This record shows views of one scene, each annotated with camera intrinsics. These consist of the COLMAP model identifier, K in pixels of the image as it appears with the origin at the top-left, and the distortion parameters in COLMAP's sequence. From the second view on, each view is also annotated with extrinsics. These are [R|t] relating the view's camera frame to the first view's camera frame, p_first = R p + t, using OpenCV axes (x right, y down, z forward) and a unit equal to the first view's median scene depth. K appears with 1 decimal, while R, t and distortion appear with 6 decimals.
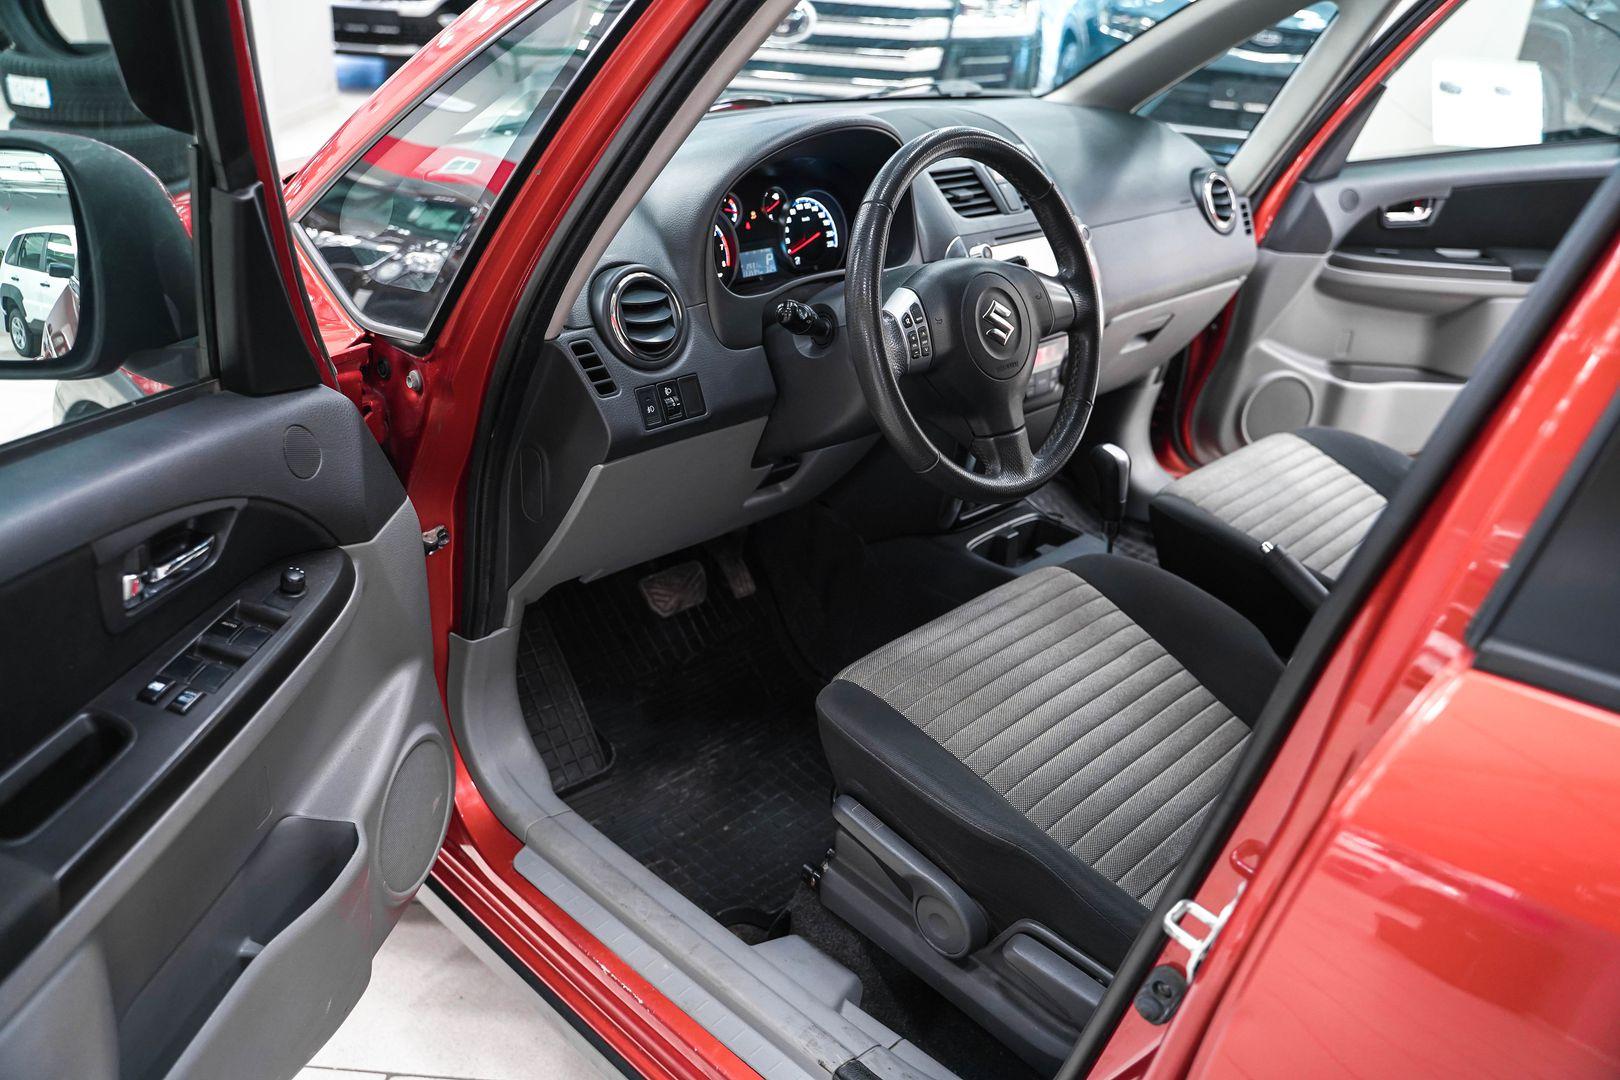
lens RADIAL K [[1309.0, 0, 805.0], [0, 1309.0, 532.4], [0, 0, 1]] dist [-0.114766, 0.092842]
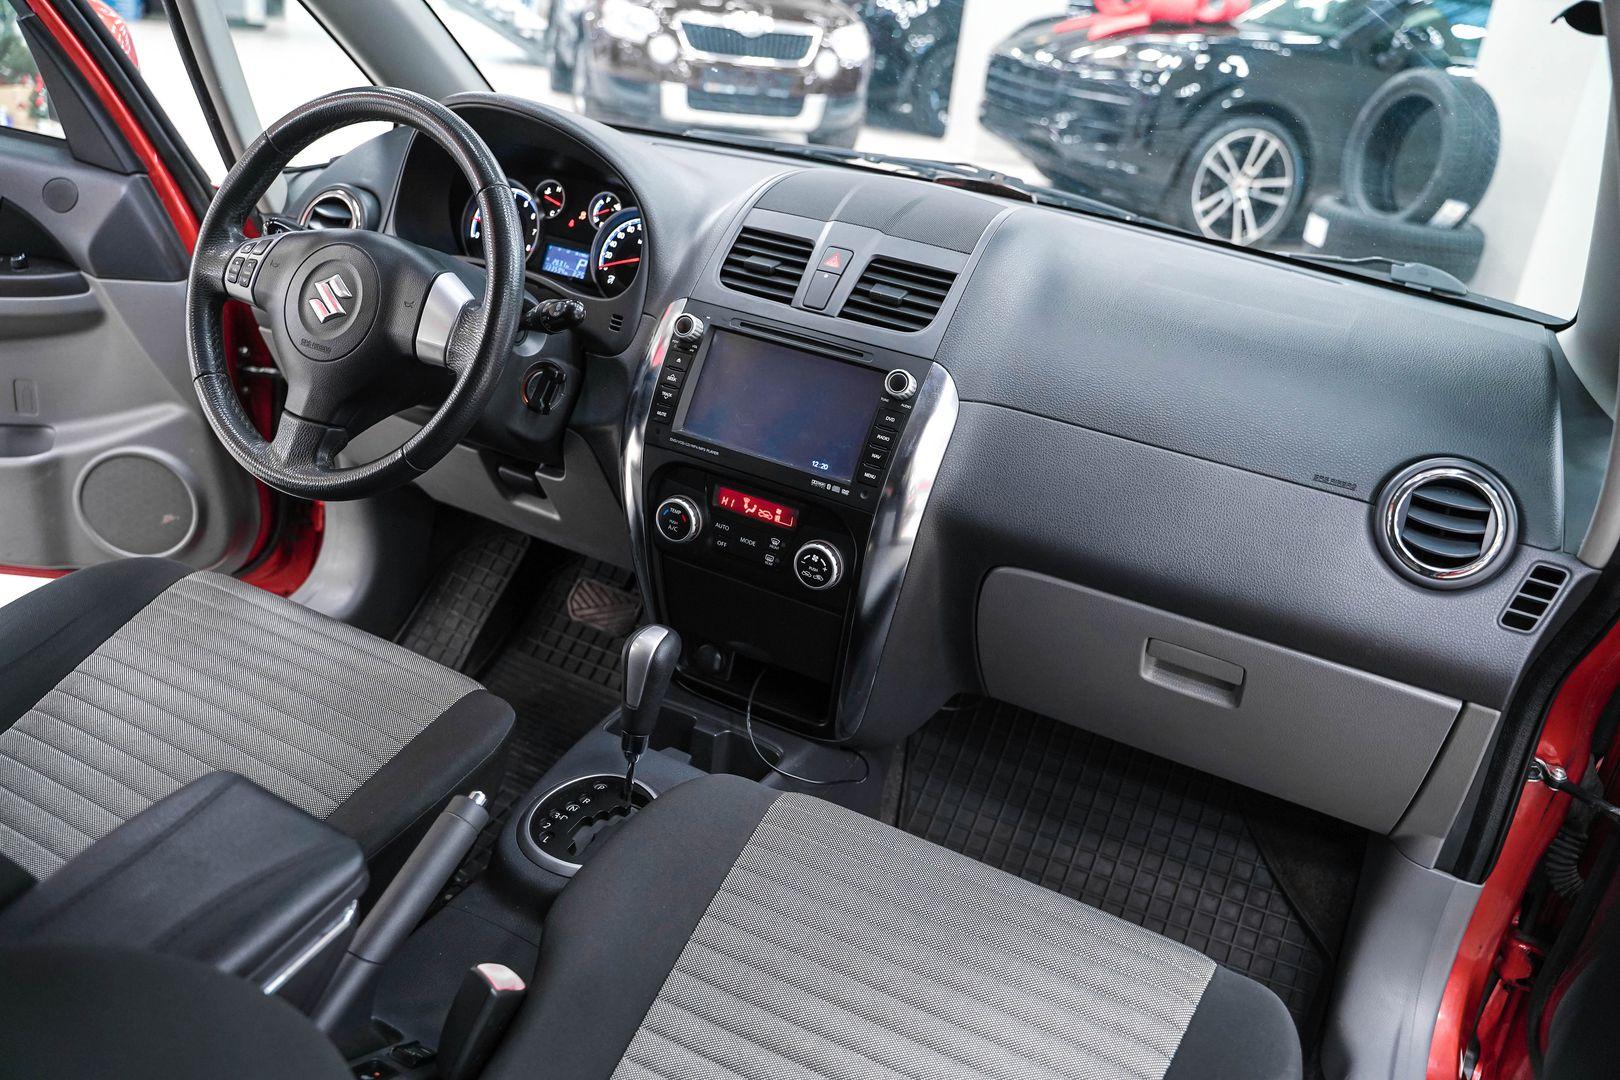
lens RADIAL K [[1309.0, 0, 805.0], [0, 1309.0, 532.4], [0, 0, 1]] dist [-0.114766, 0.092842]
pose [[0.296810, 0.360077, -0.884448, 0.796558], [-0.506316, 0.844622, 0.173950, -0.252355], [0.809659, 0.396180, 0.433005, 0.693970]]
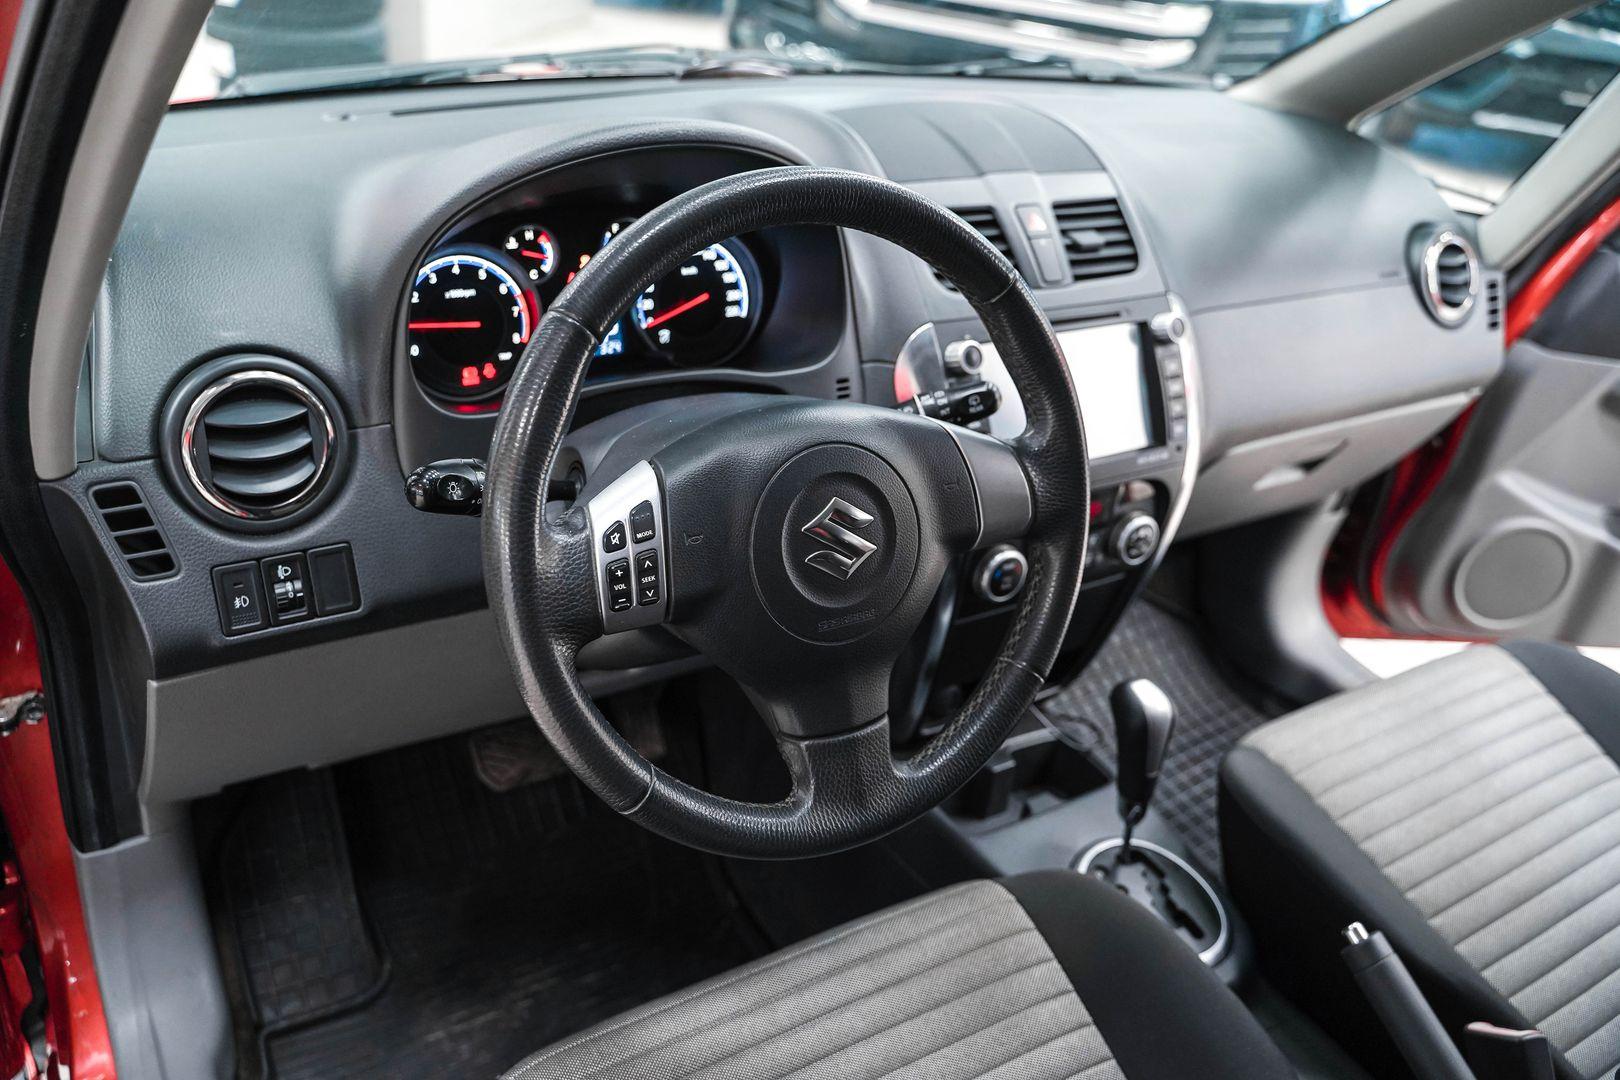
lens RADIAL K [[1309.0, 0, 805.0], [0, 1309.0, 532.4], [0, 0, 1]] dist [-0.114766, 0.092842]
pose [[0.968962, 0.147806, -0.198154, 0.177410], [-0.138744, 0.988573, 0.058941, -0.142071], [0.204602, -0.029619, 0.978397, 0.343073]]
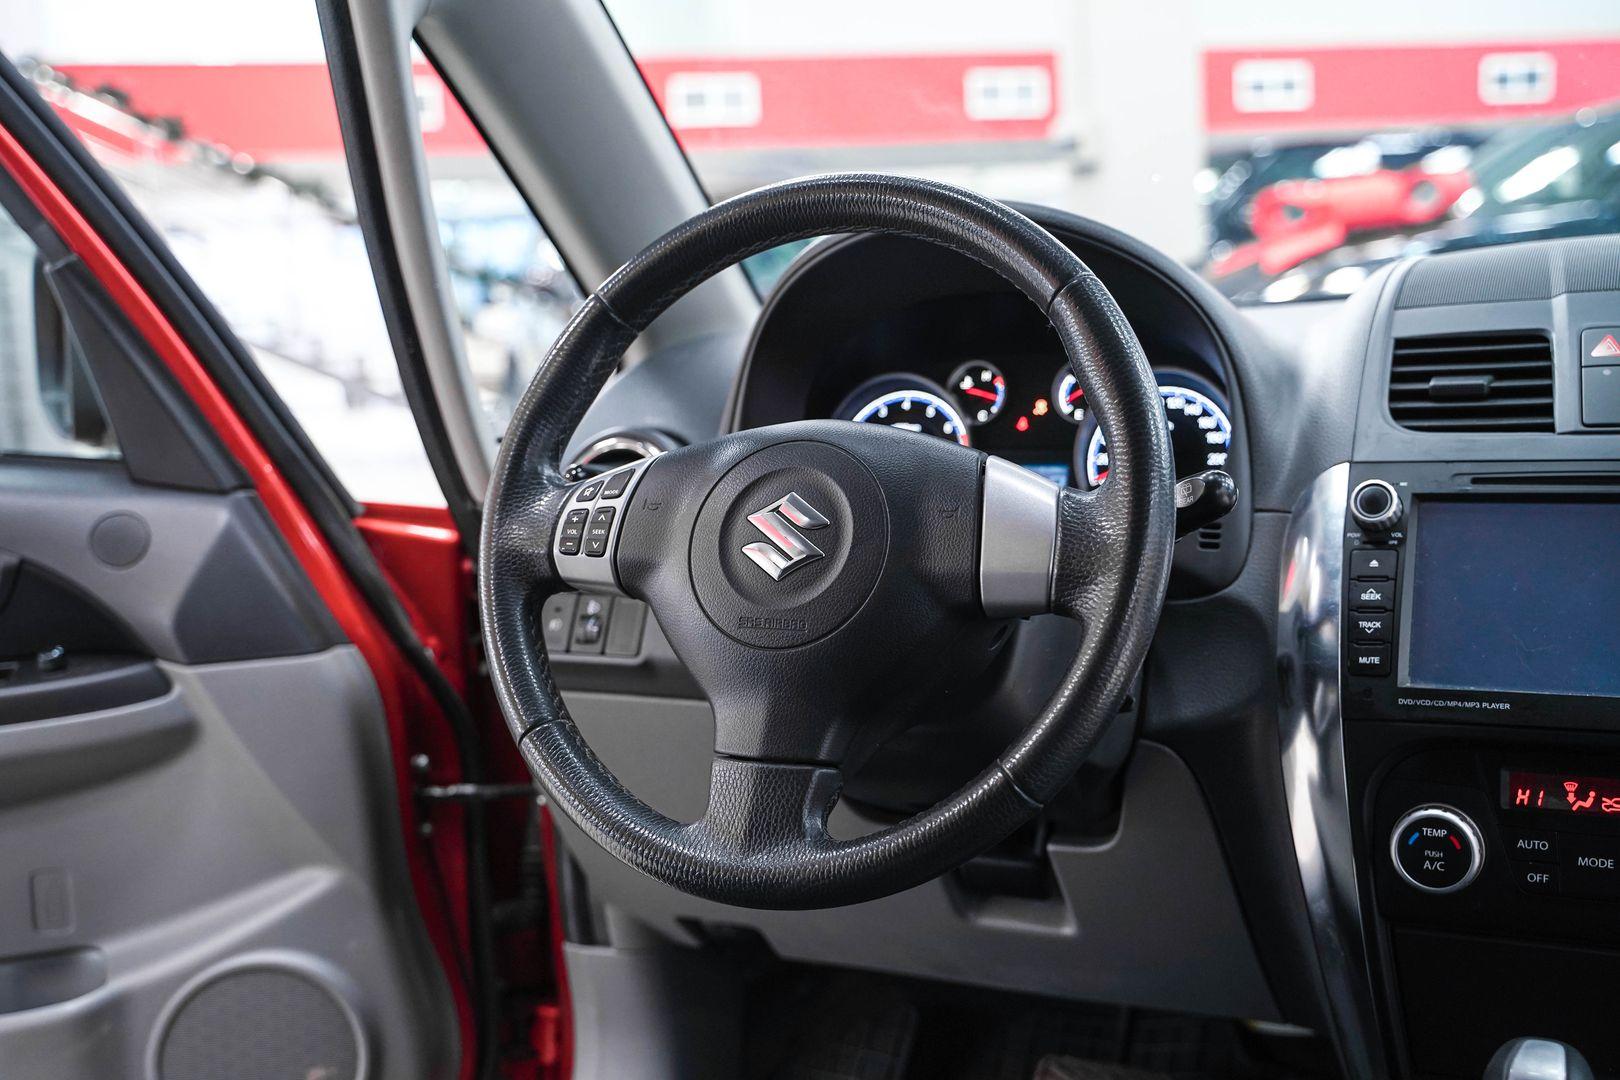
lens RADIAL K [[1819.5, 0, 814.4], [0, 1819.5, 534.9], [0, 0, 1]] dist [0.006415, 0.046030]
pose [[0.312259, 0.042794, -0.949033, 0.592592], [-0.350836, 0.933561, -0.073339, -0.083336], [0.882841, 0.355855, 0.306526, 0.585730]]
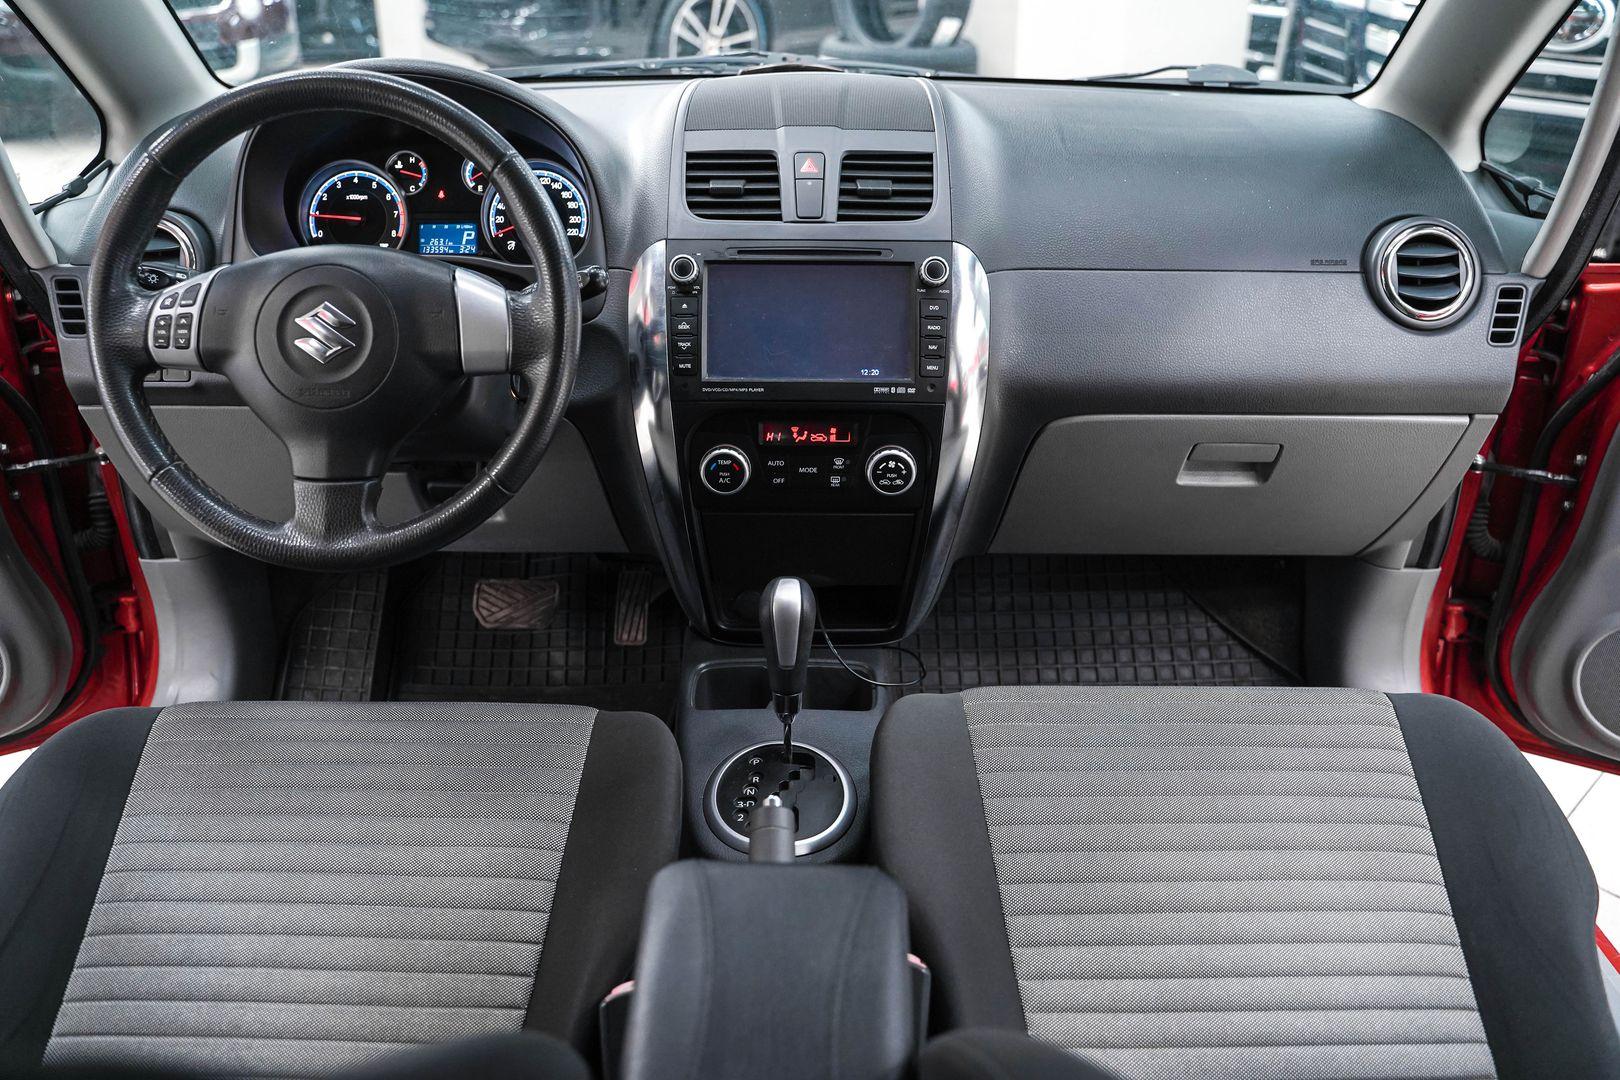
lens RADIAL K [[1309.0, 0, 805.0], [0, 1309.0, 532.4], [0, 0, 1]] dist [-0.114766, 0.092842]
pose [[0.693801, 0.265634, -0.669388, 0.632323], [-0.277626, 0.956299, 0.091738, -0.142764], [0.664503, 0.122191, 0.737228, 0.479911]]
